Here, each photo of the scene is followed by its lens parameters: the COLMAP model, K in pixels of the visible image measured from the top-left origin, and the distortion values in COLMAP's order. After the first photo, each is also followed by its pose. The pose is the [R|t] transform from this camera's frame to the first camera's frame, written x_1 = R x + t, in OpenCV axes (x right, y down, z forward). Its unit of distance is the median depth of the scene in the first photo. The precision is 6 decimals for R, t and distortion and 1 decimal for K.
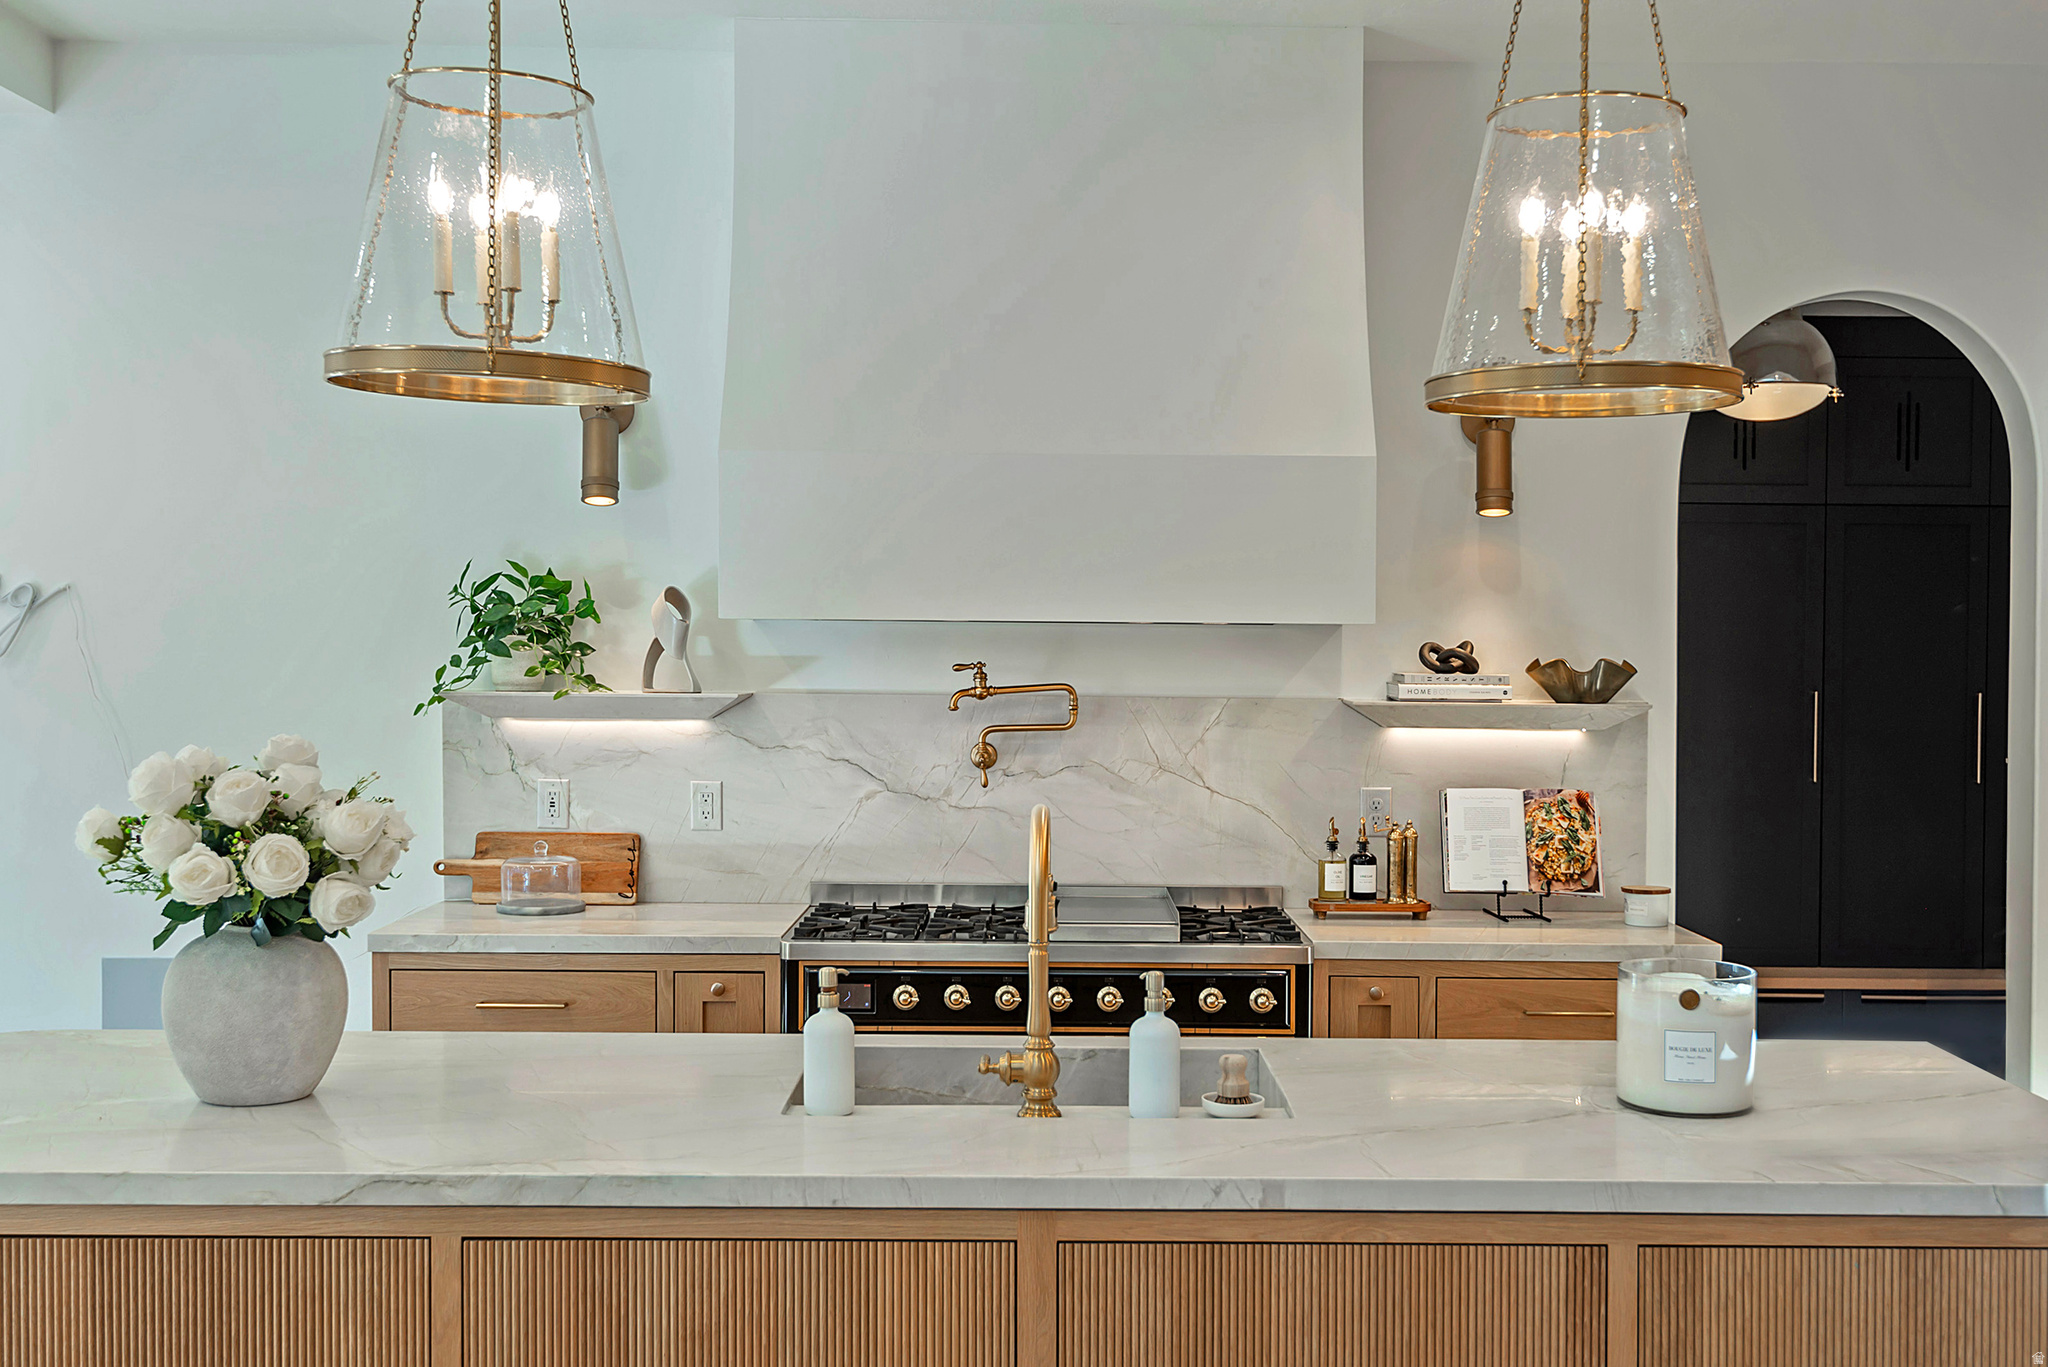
lens RADIAL K [[2223.3, 0, 1039.0], [0, 2223.3, 686.3], [0, 0, 1]] dist [-0.007699, 0.000000]
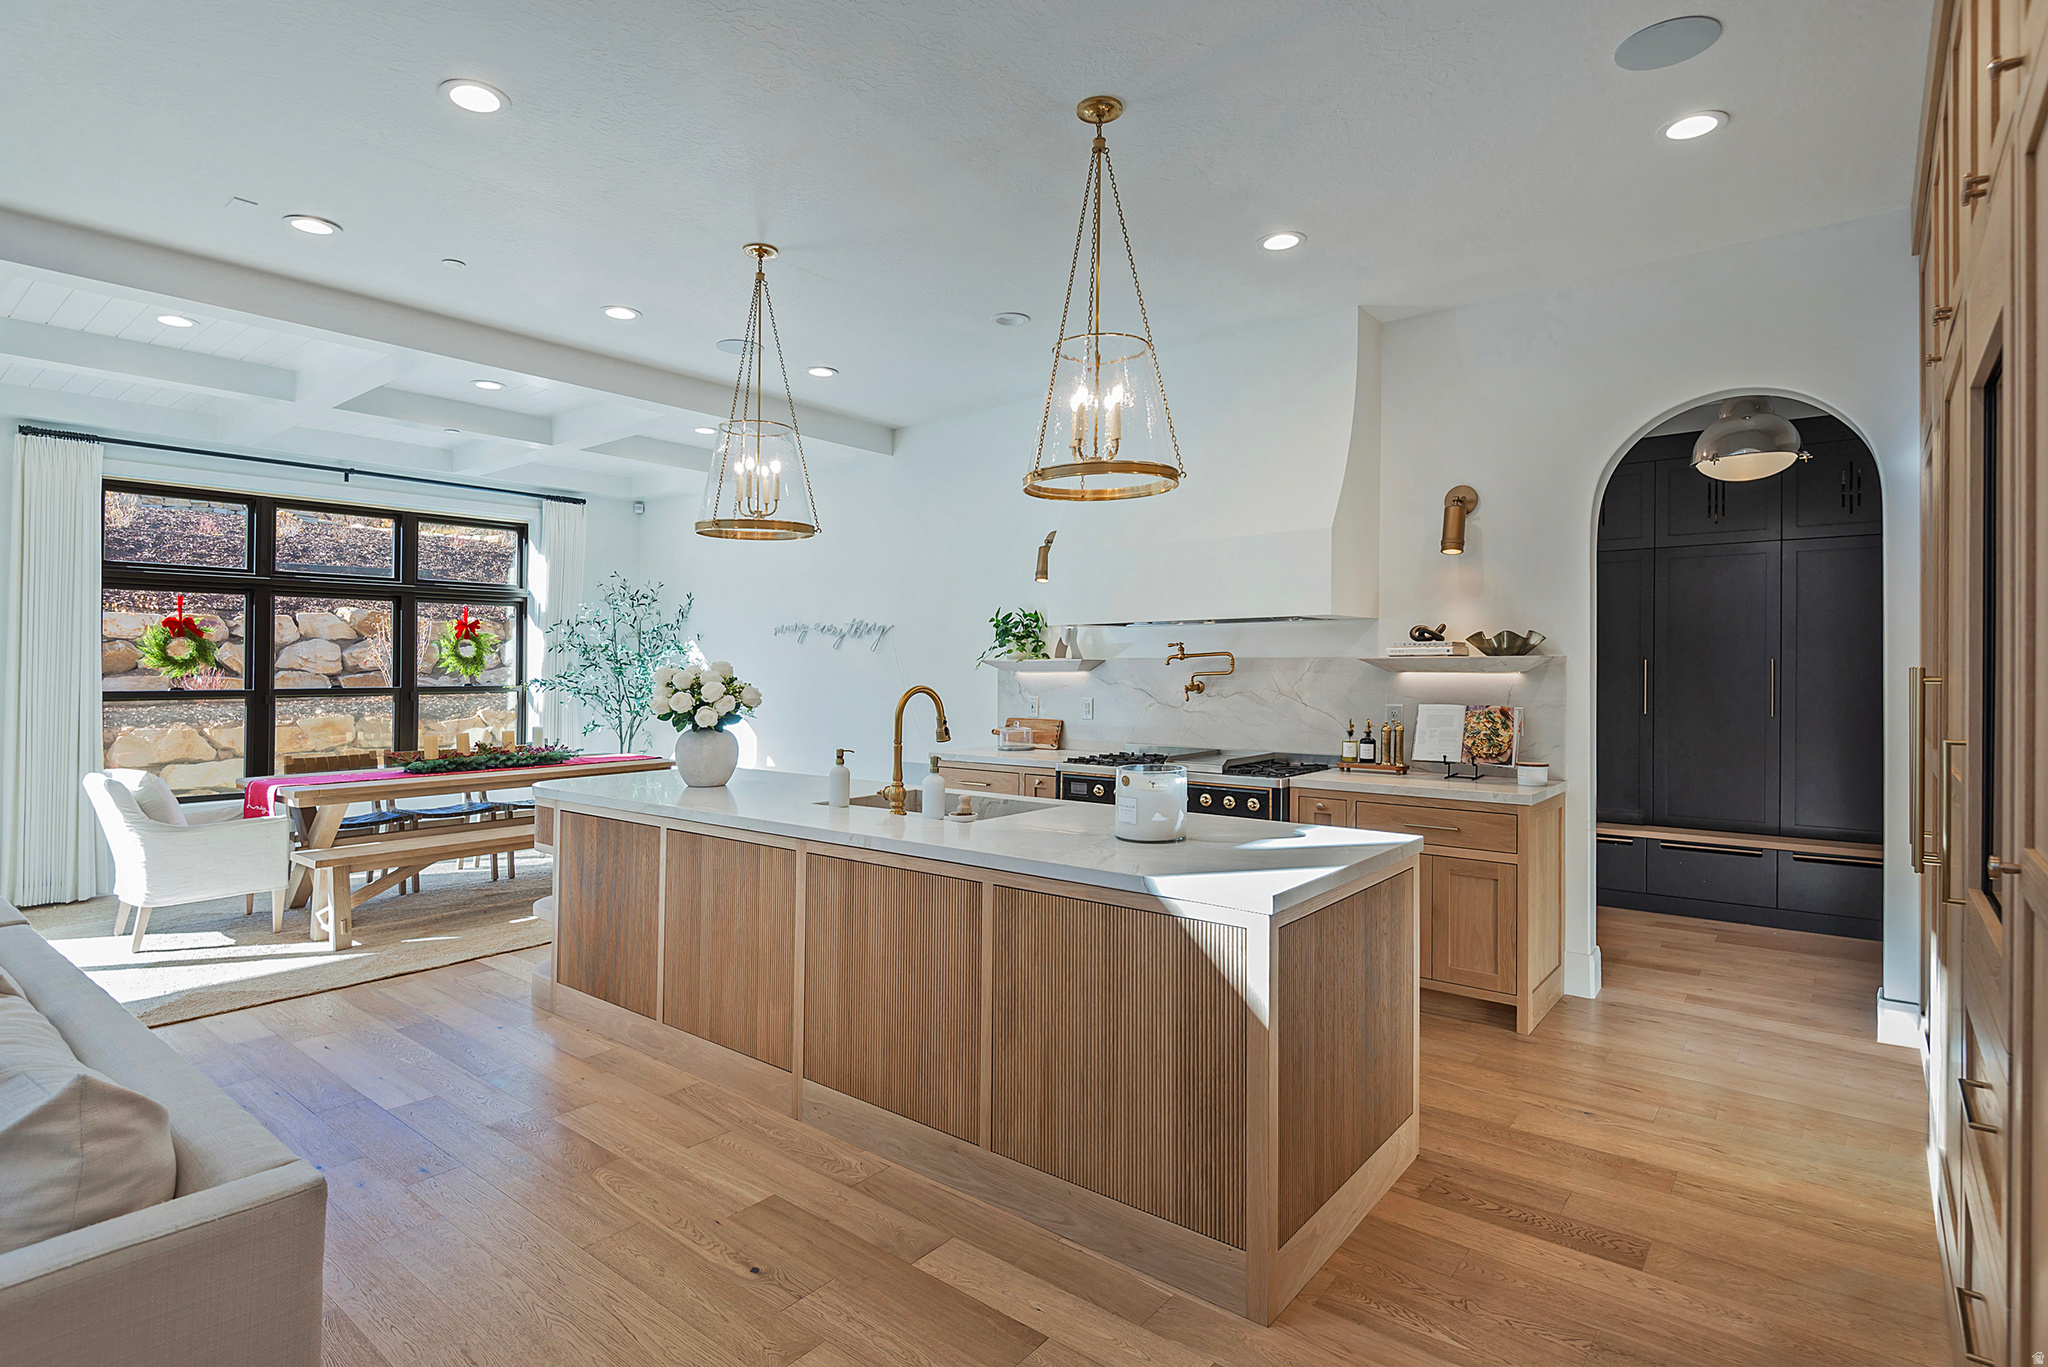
lens RADIAL K [[1019.9, 0, 1006.8], [0, 1019.9, 668.7], [0, 0, 1]] dist [0.003415, -0.000745]
pose [[0.761136, -0.013438, -0.648453, 0.472189], [-0.001451, 0.999748, -0.022421, 0.036154], [0.648591, 0.018006, 0.760924, 0.141358]]
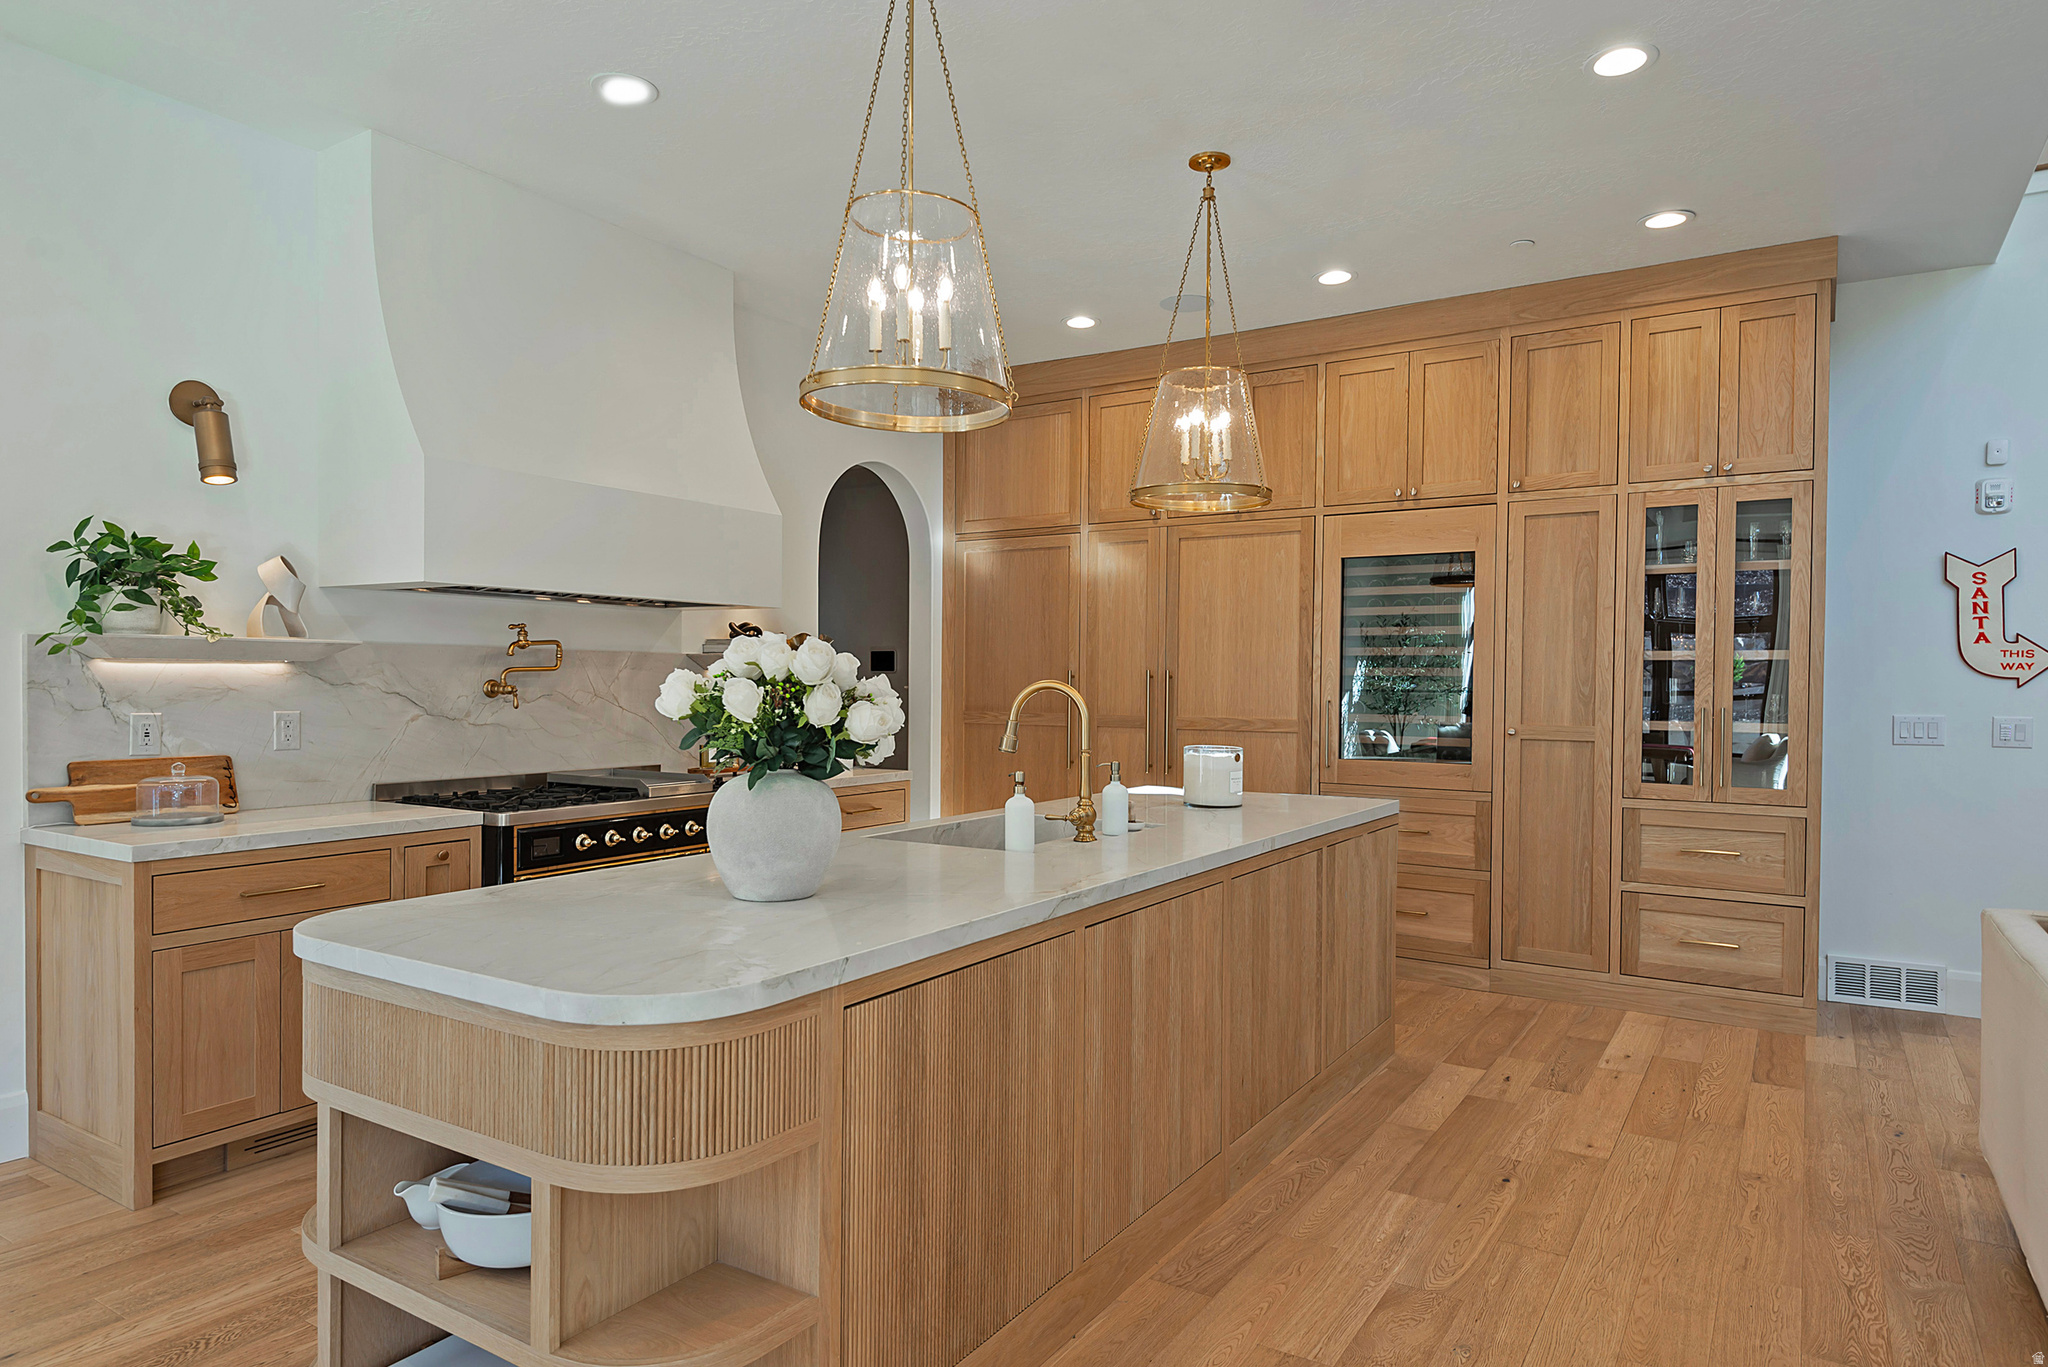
lens RADIAL K [[1200.7, 0, 1037.0], [0, 1200.7, 678.8], [0, 0, 1]] dist [0.036029, -0.001769]
pose [[0.551636, -0.003864, 0.834076, -0.501019], [0.012424, 0.999916, -0.003584, 0.032540], [-0.833993, 0.012340, 0.551638, 0.262065]]
